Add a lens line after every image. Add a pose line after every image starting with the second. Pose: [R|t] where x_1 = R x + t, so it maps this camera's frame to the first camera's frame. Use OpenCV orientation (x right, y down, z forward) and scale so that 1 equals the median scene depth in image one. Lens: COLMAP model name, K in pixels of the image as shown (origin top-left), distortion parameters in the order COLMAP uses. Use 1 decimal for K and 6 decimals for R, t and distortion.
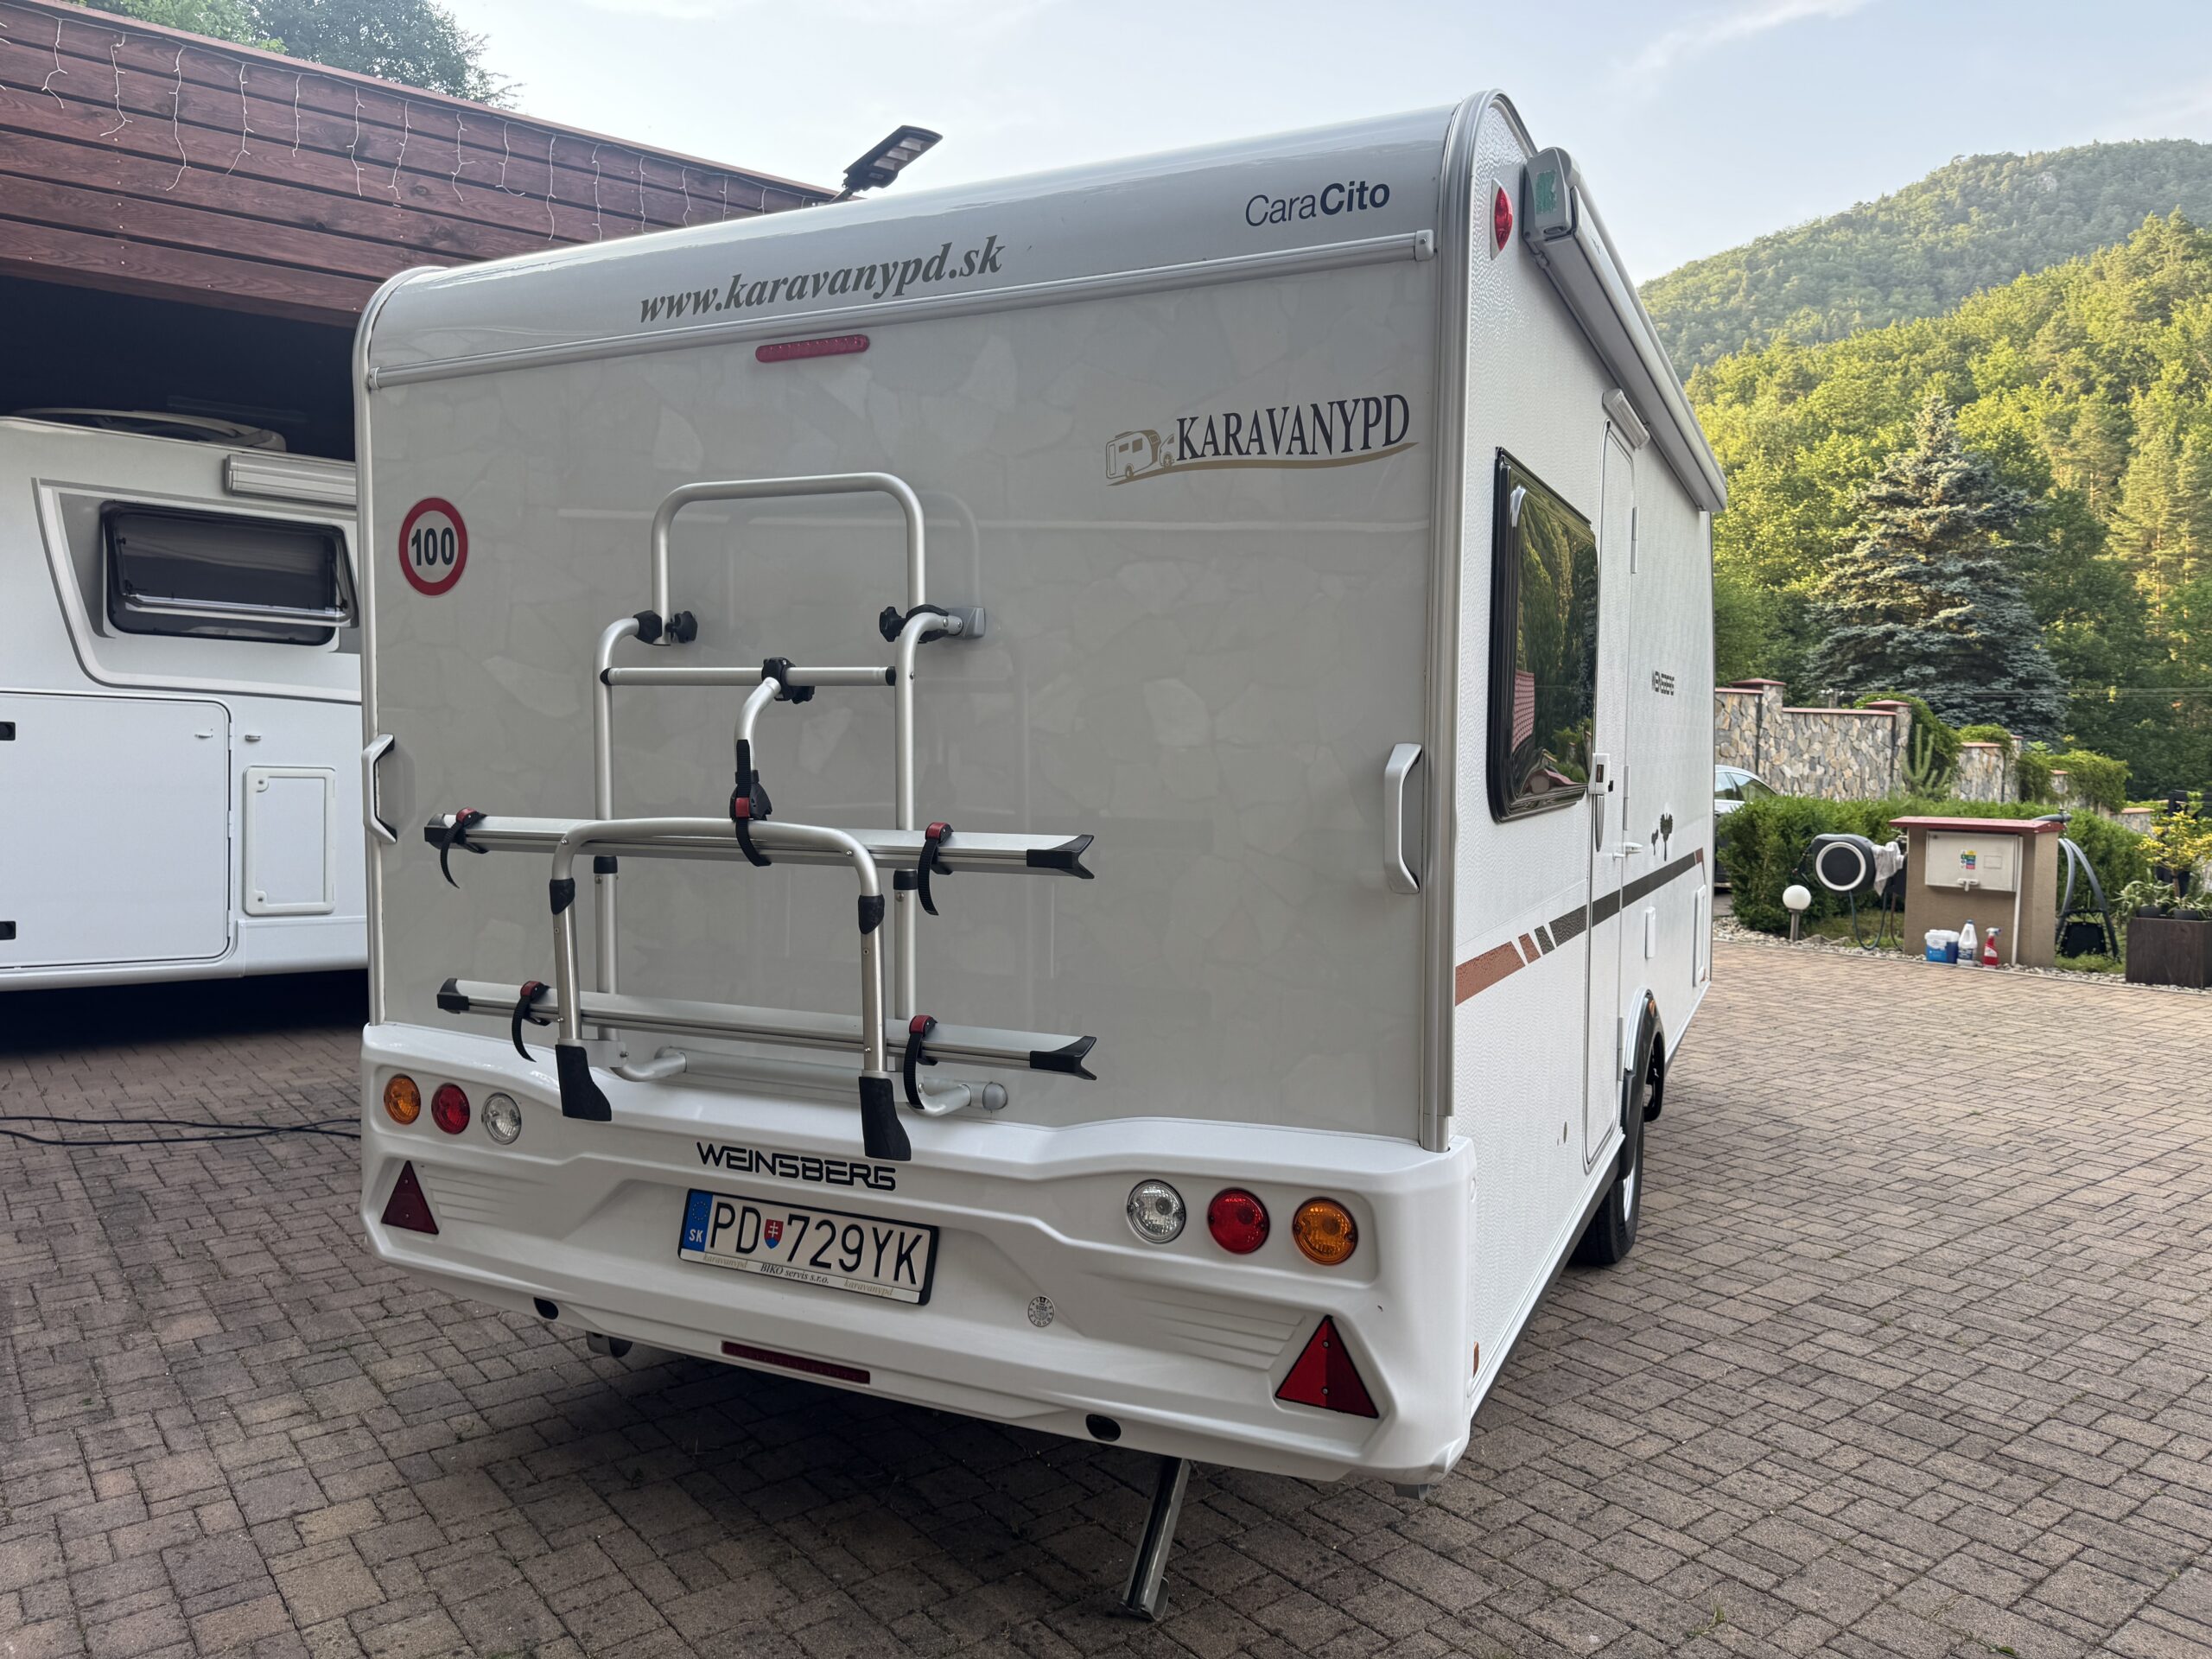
lens RADIAL K [[1577.9, 0, 1107.0], [0, 1577.9, 825.6], [0, 0, 1]] dist [0.002361, -0.003345]
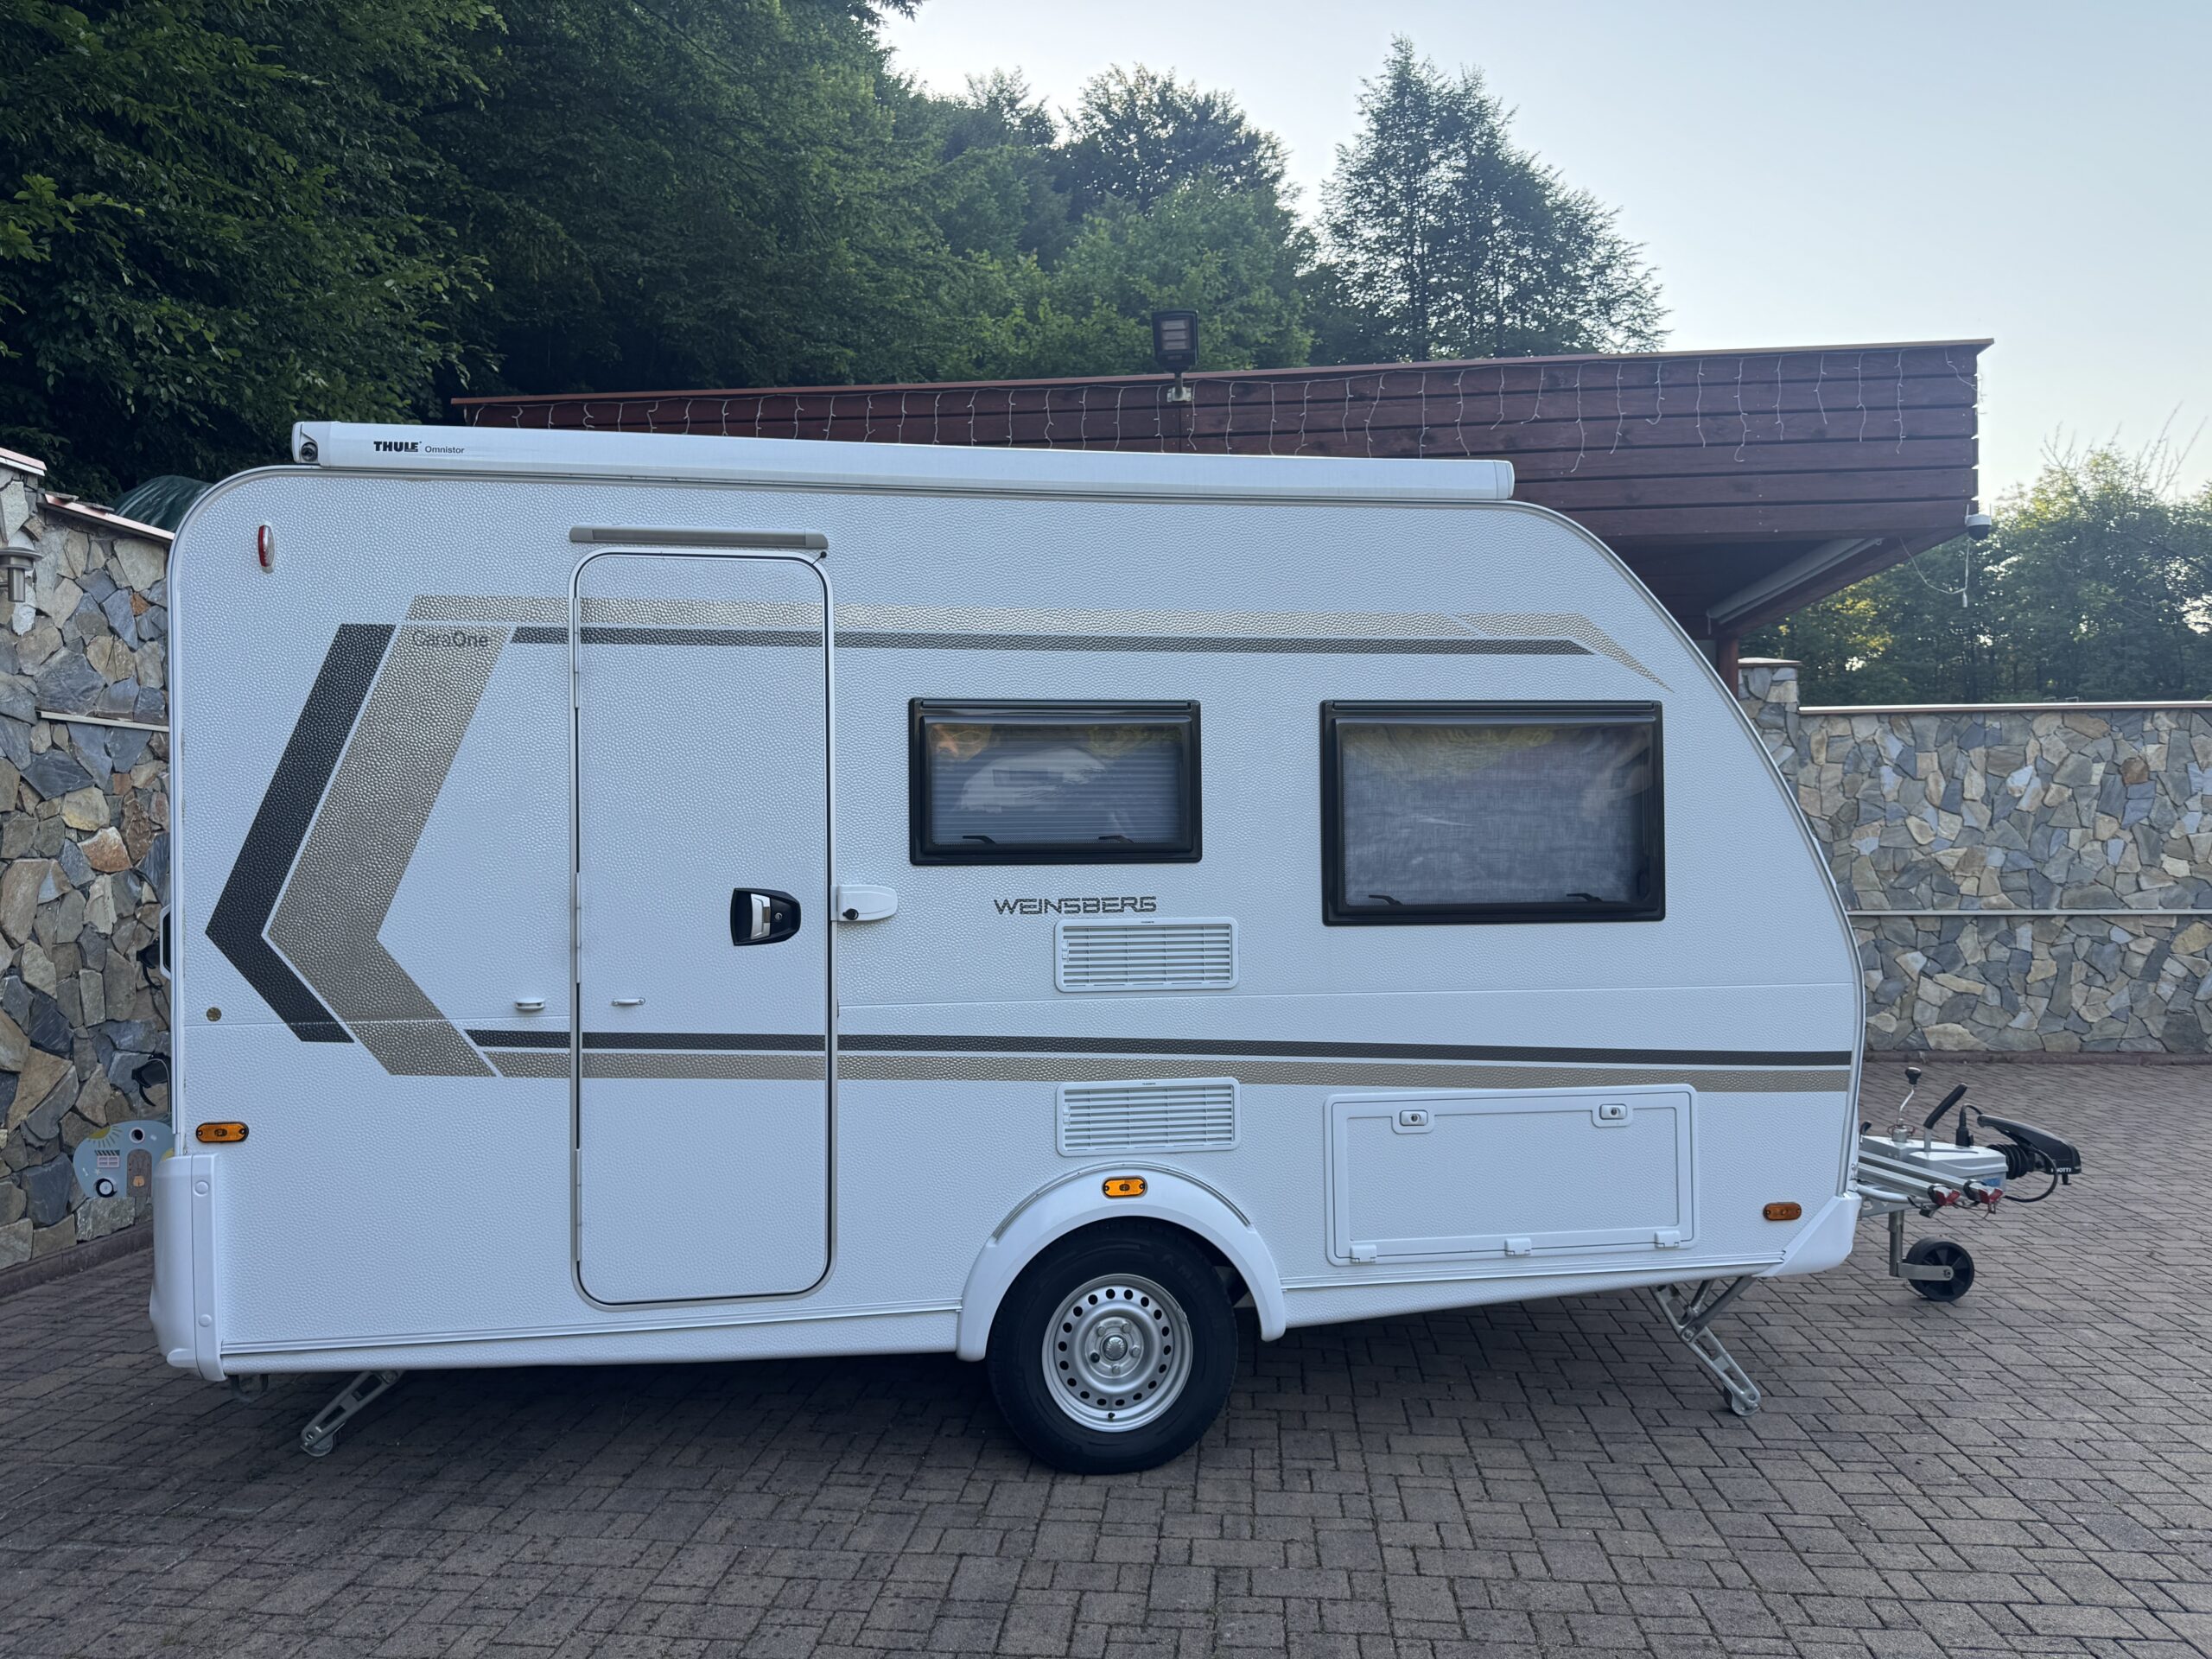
lens RADIAL K [[1573.9, 0, 1101.1], [0, 1573.9, 832.3], [0, 0, 1]] dist [0.004188, -0.009277]
pose [[0.717872, -0.021787, -0.695834, 0.697217], [-0.029371, 0.997672, -0.061539, -0.017222], [0.695555, 0.064615, 0.715562, 0.253899]]
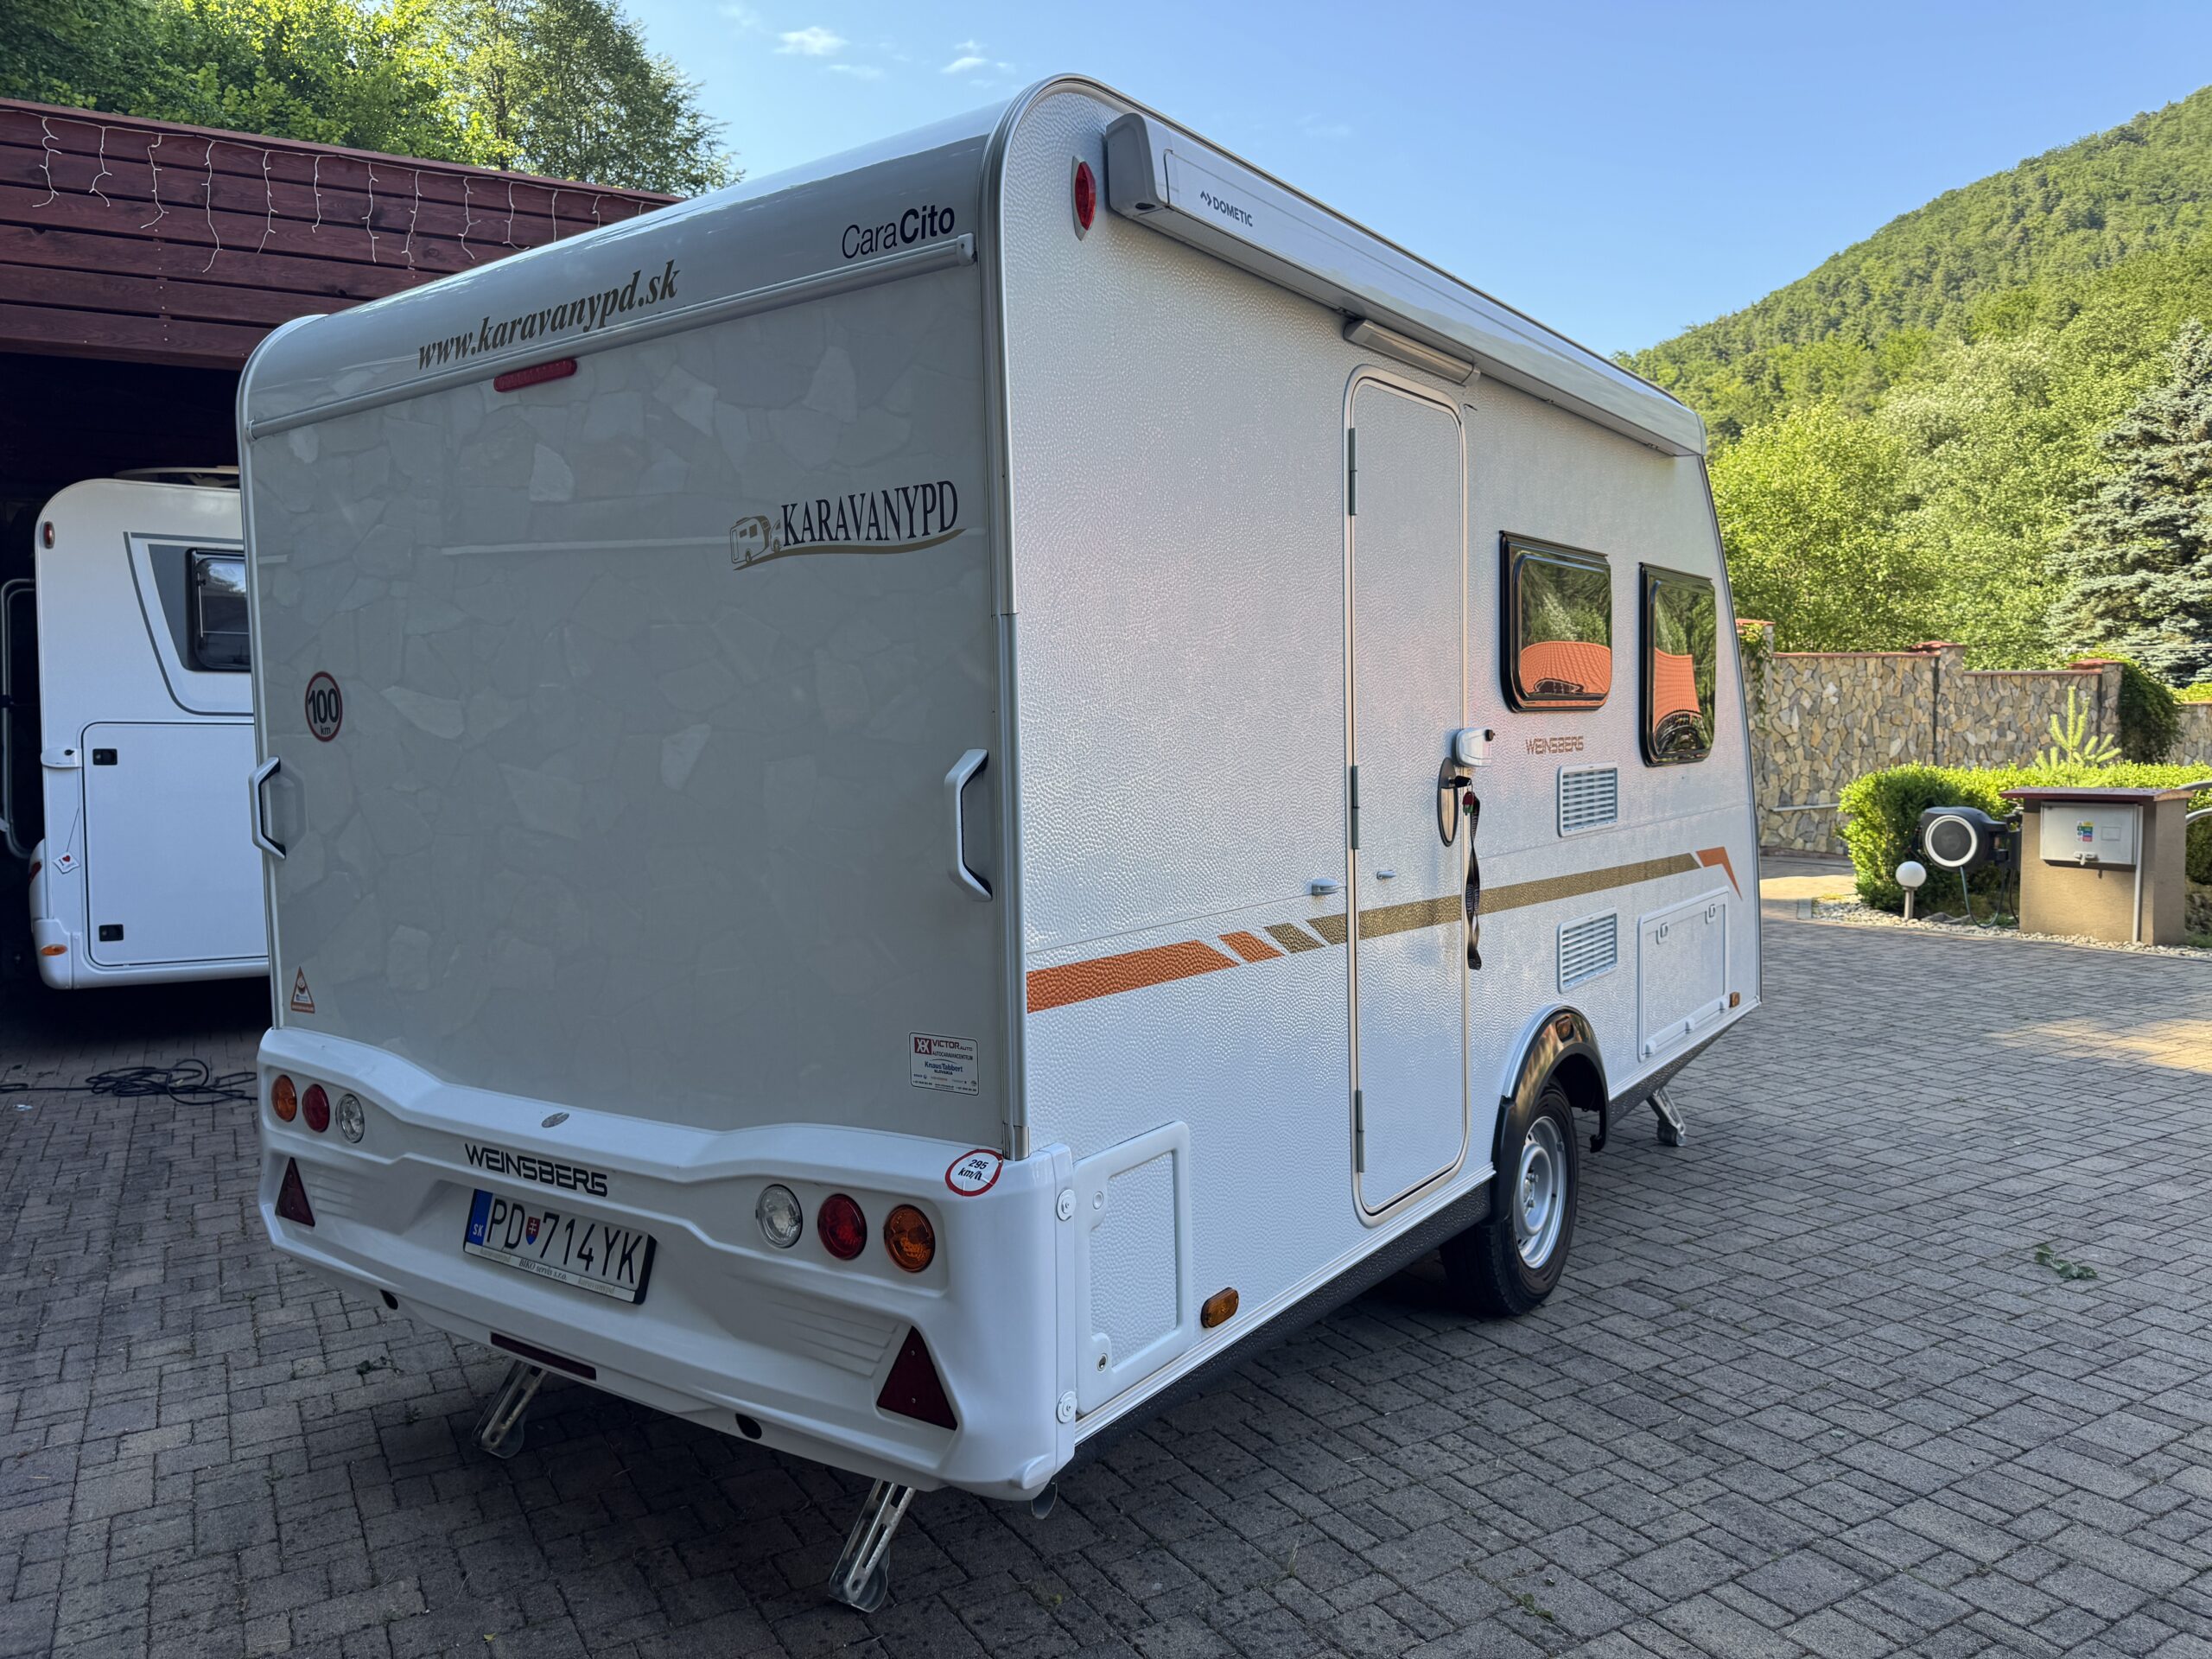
lens RADIAL K [[1579.1, 0, 1104.3], [0, 1579.1, 826.6], [0, 0, 1]] dist [0.003001, -0.004827]
pose [[0.989678, -0.020767, -0.141799, 0.192322], [0.022119, 0.999724, 0.007960, -0.003266], [0.141594, -0.011014, 0.989863, -0.025077]]
